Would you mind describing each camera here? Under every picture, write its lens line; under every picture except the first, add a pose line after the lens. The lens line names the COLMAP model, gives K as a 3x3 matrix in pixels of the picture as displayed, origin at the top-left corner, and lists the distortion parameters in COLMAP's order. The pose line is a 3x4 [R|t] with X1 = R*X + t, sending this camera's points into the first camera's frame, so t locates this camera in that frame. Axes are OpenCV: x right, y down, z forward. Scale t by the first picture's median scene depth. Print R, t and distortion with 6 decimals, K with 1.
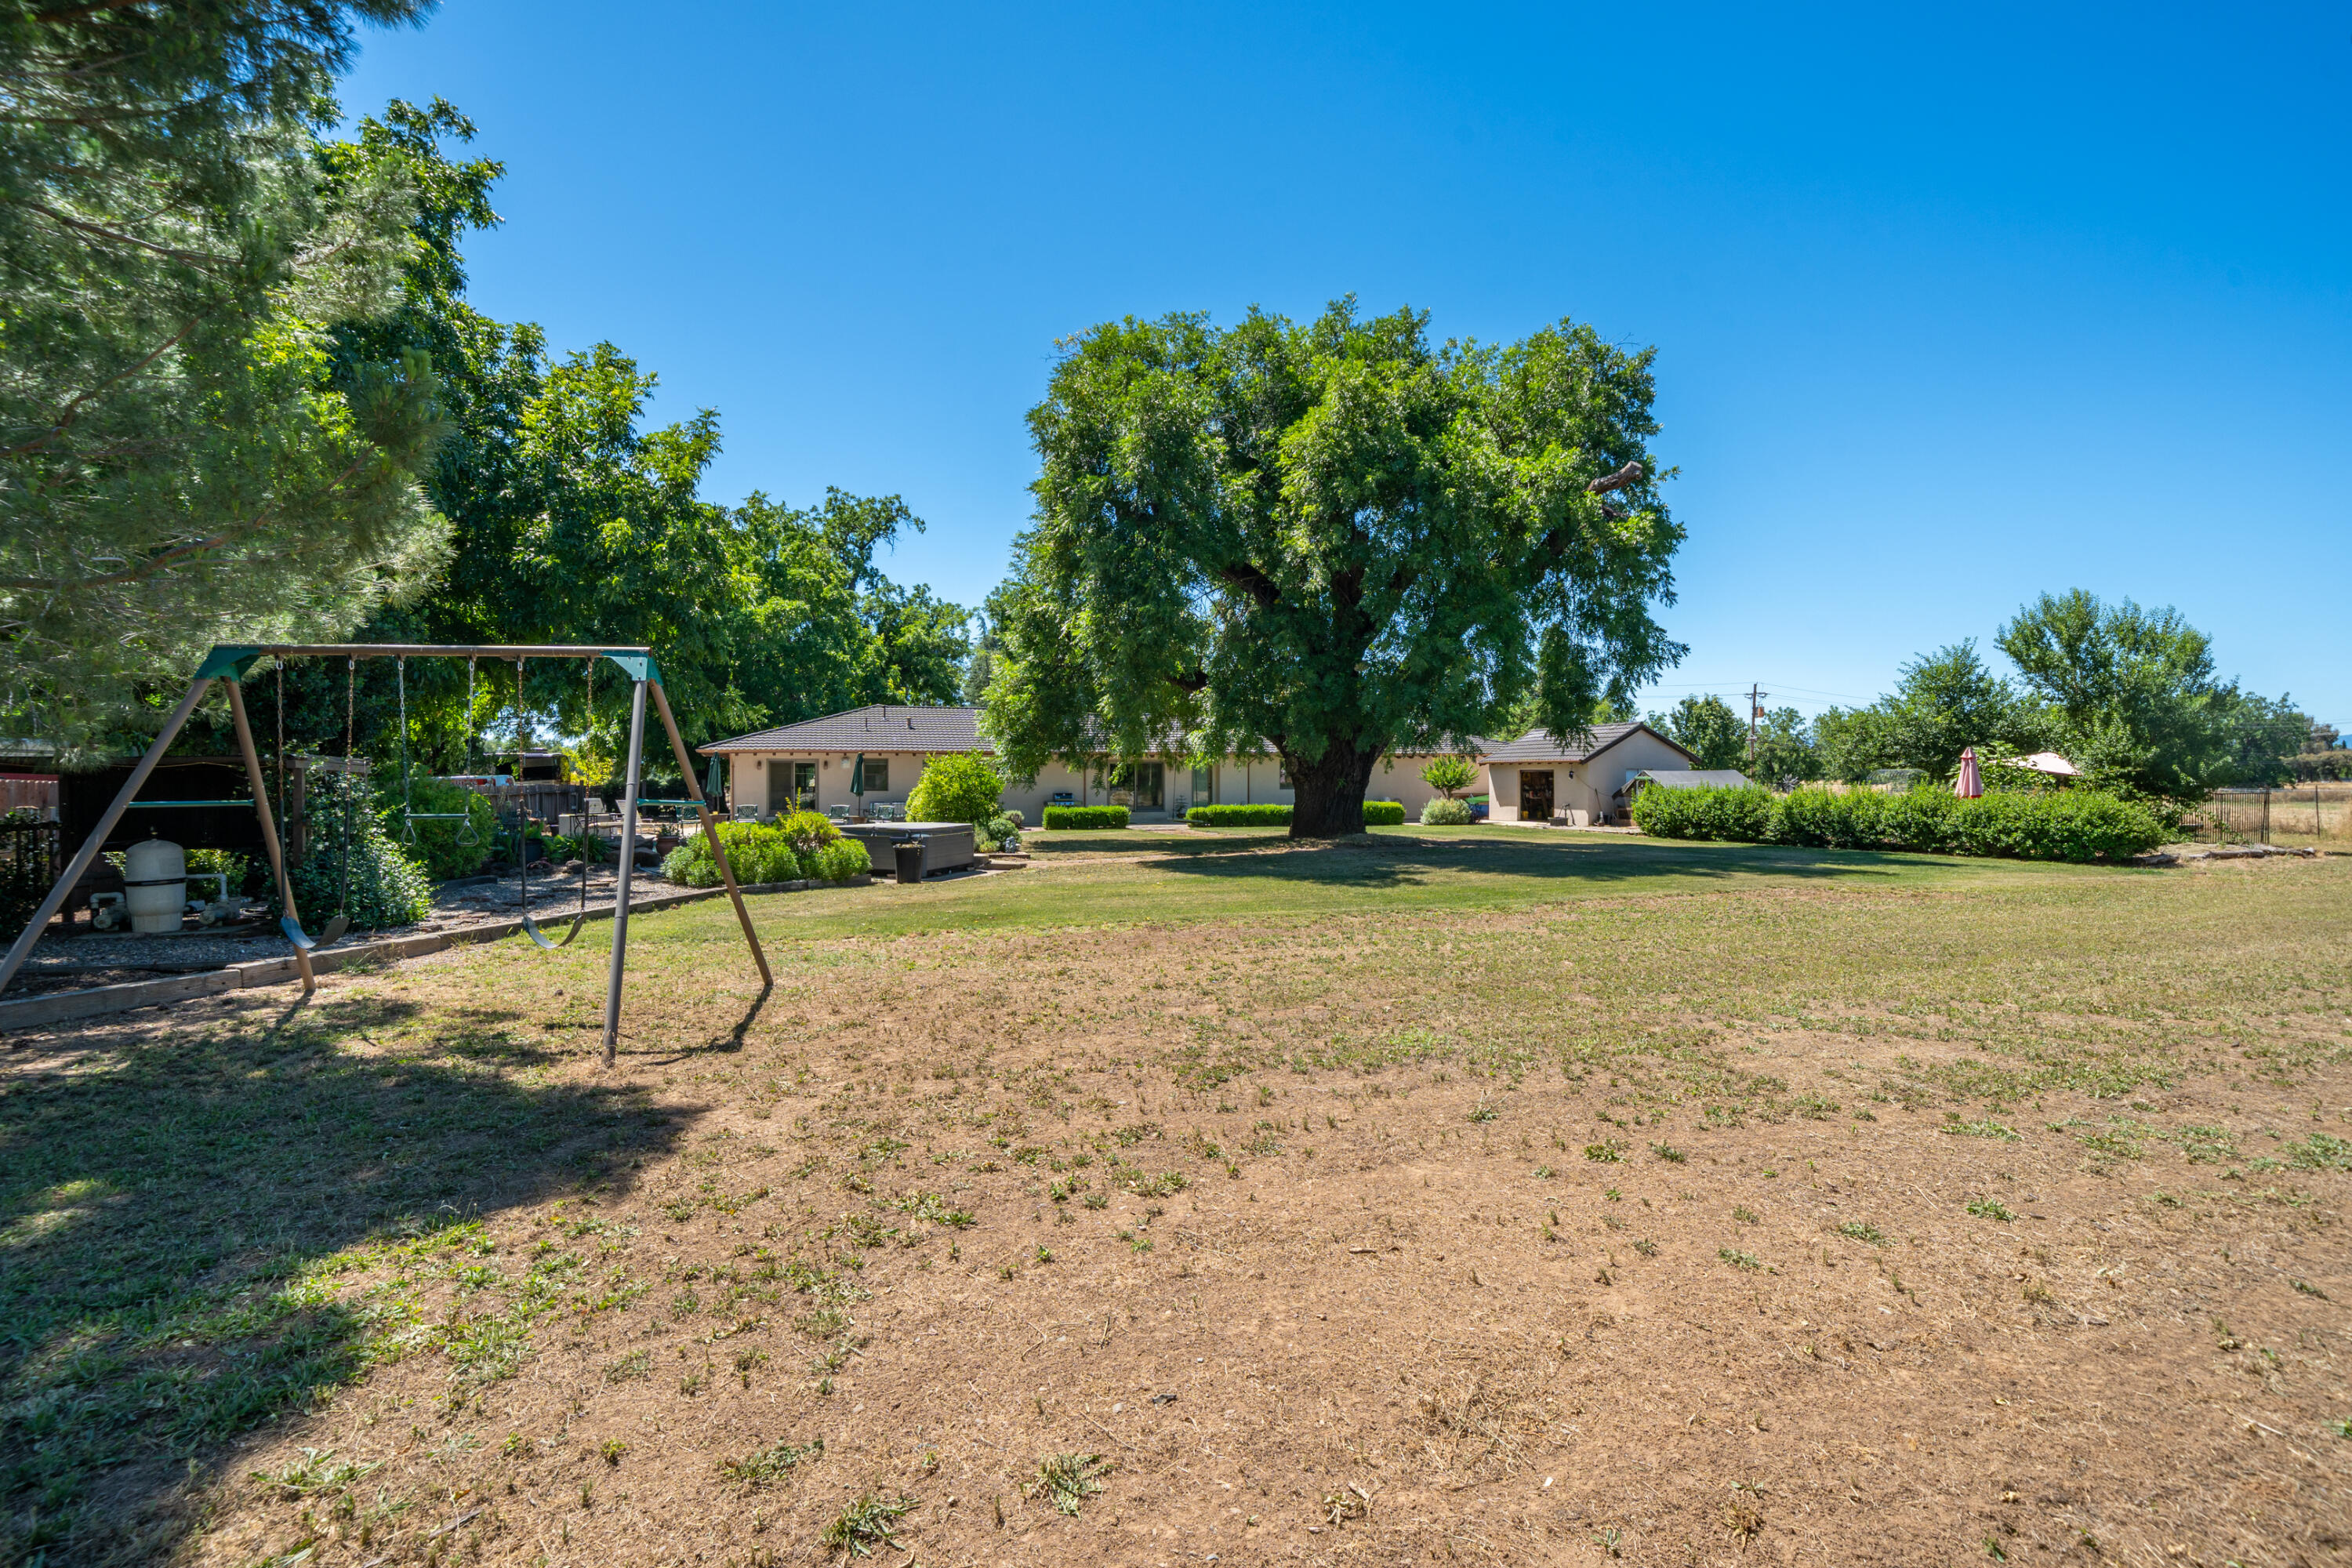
lens RADIAL K [[1024.4, 0, 1167.9], [0, 1024.4, 805.7], [0, 0, 1]] dist [0.001265, 0.000058]
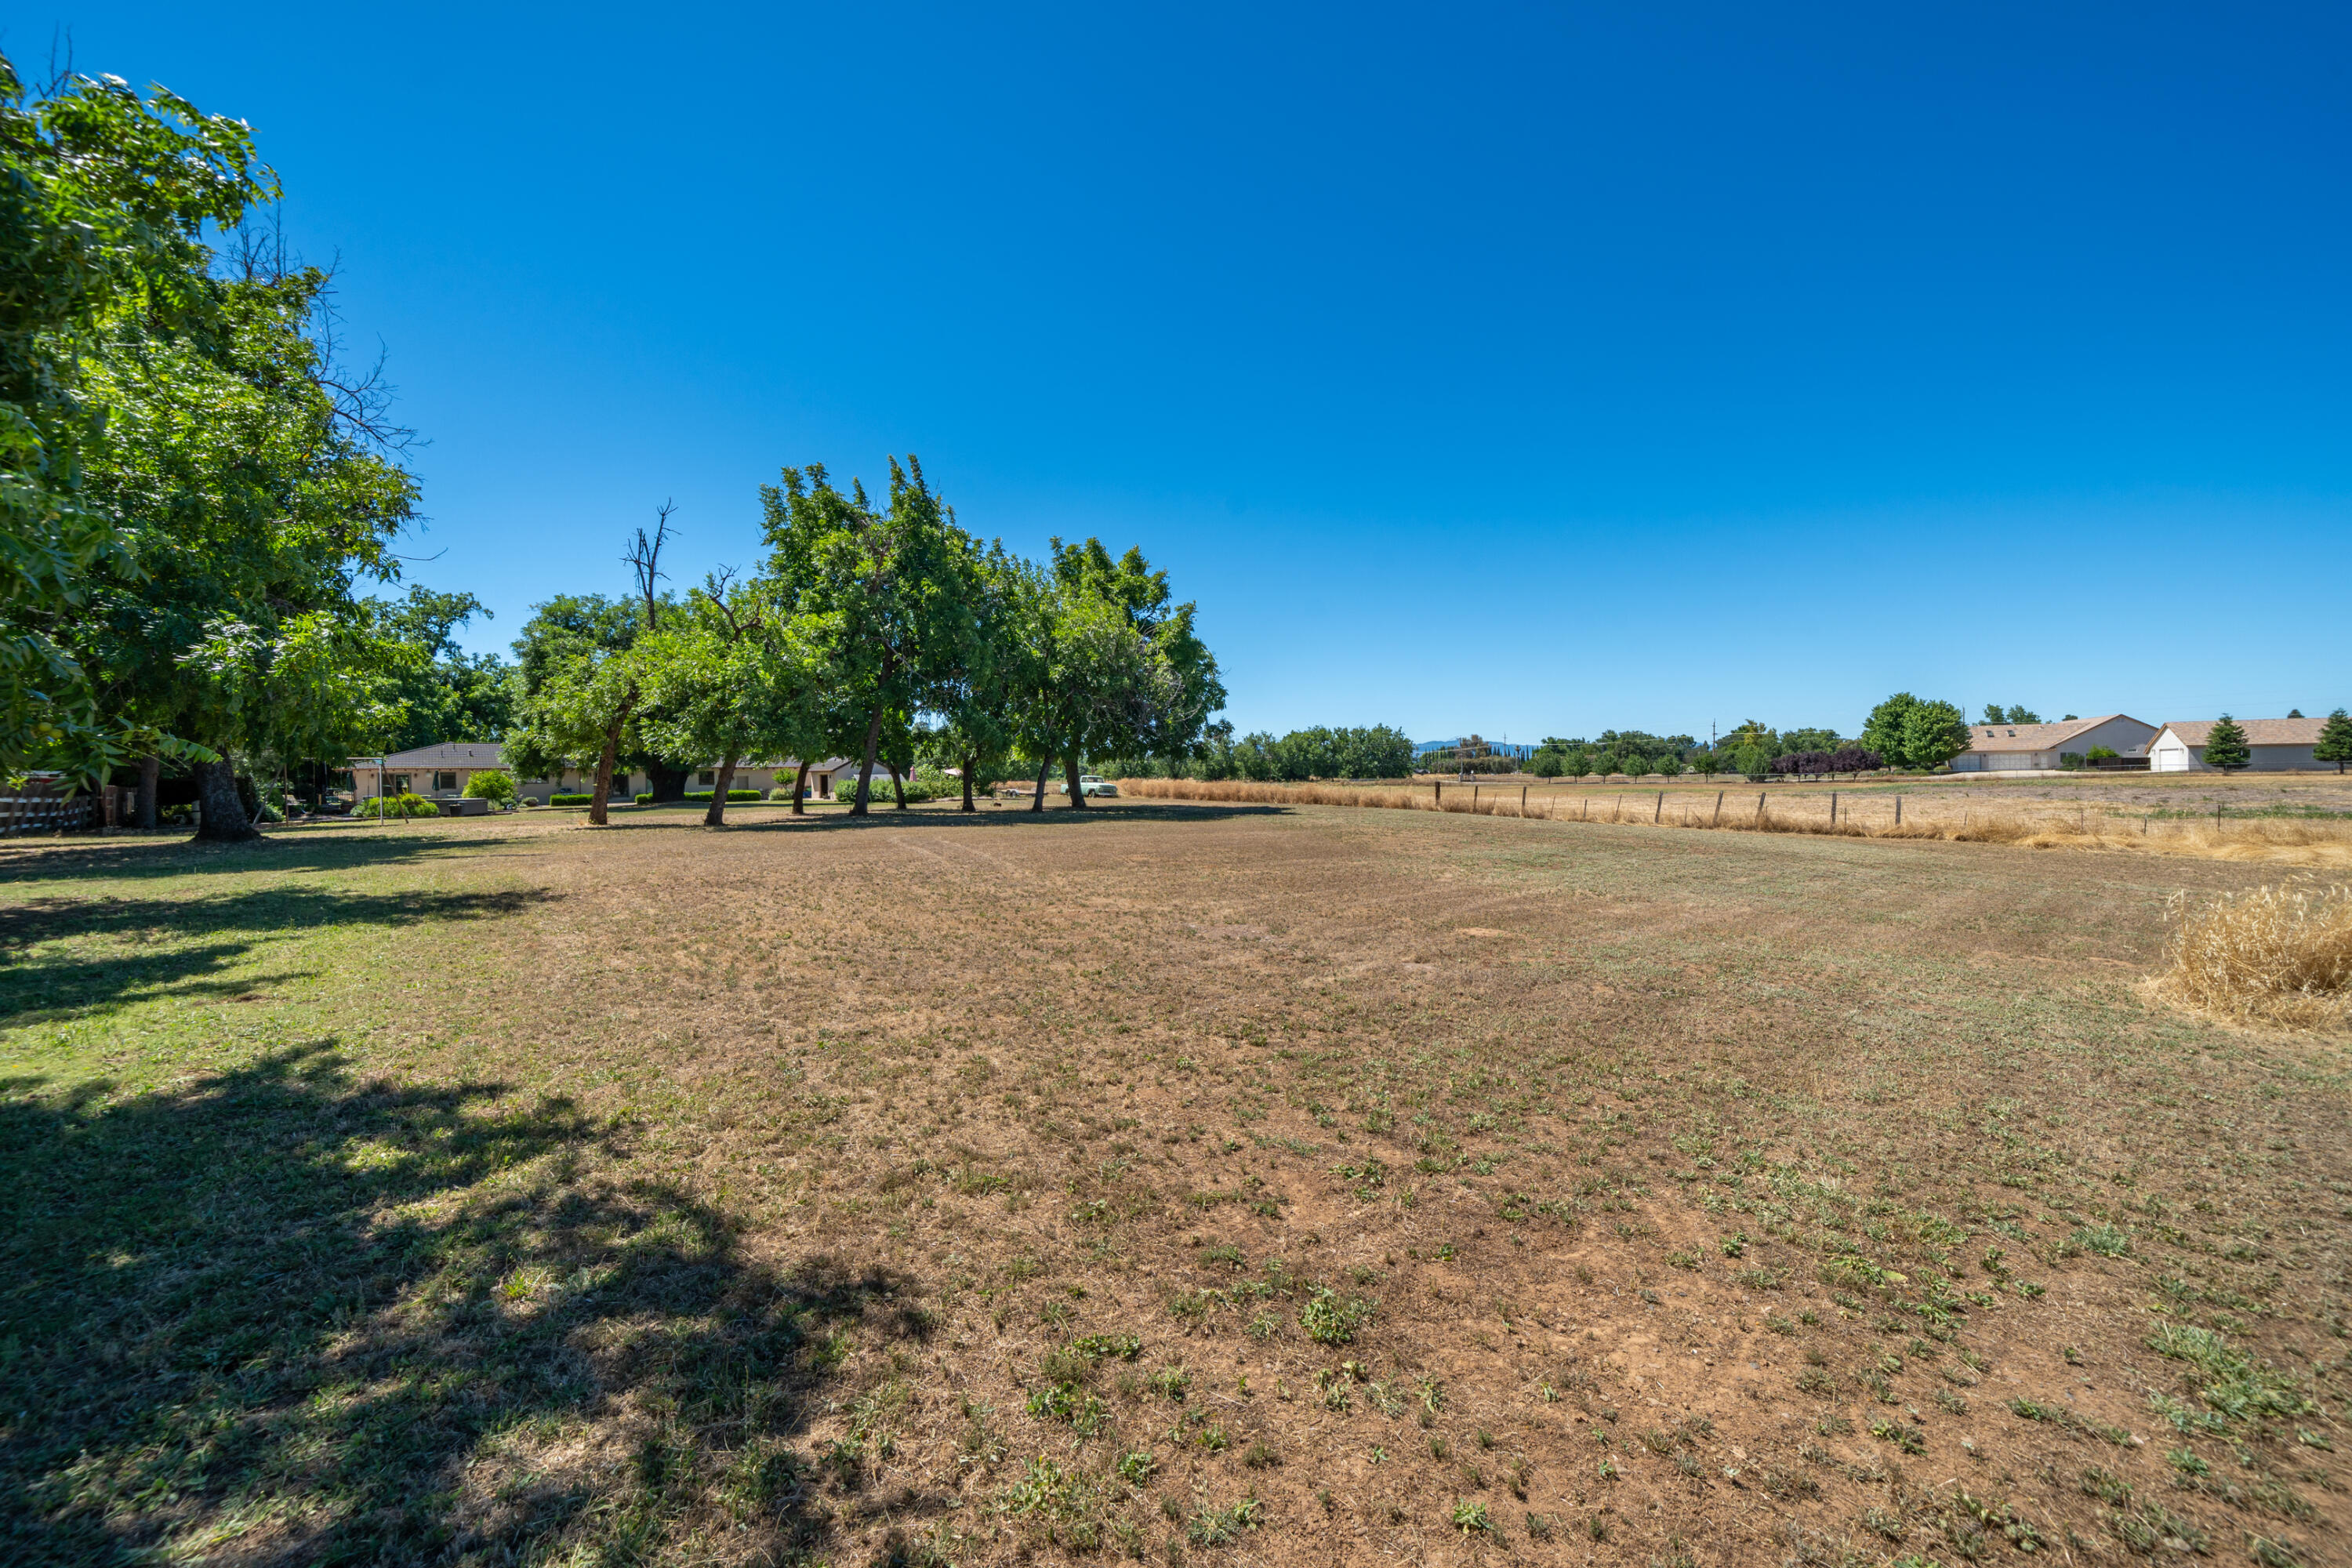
lens RADIAL K [[850.8, 0, 1176.0], [0, 850.8, 784.0], [0, 0, 1]] dist [0.000171, -0.000038]
pose [[0.916710, -0.022911, 0.398895, 0.460311], [0.026000, 0.999659, -0.002333, 0.025840], [-0.398706, 0.012510, 0.916994, -1.415319]]
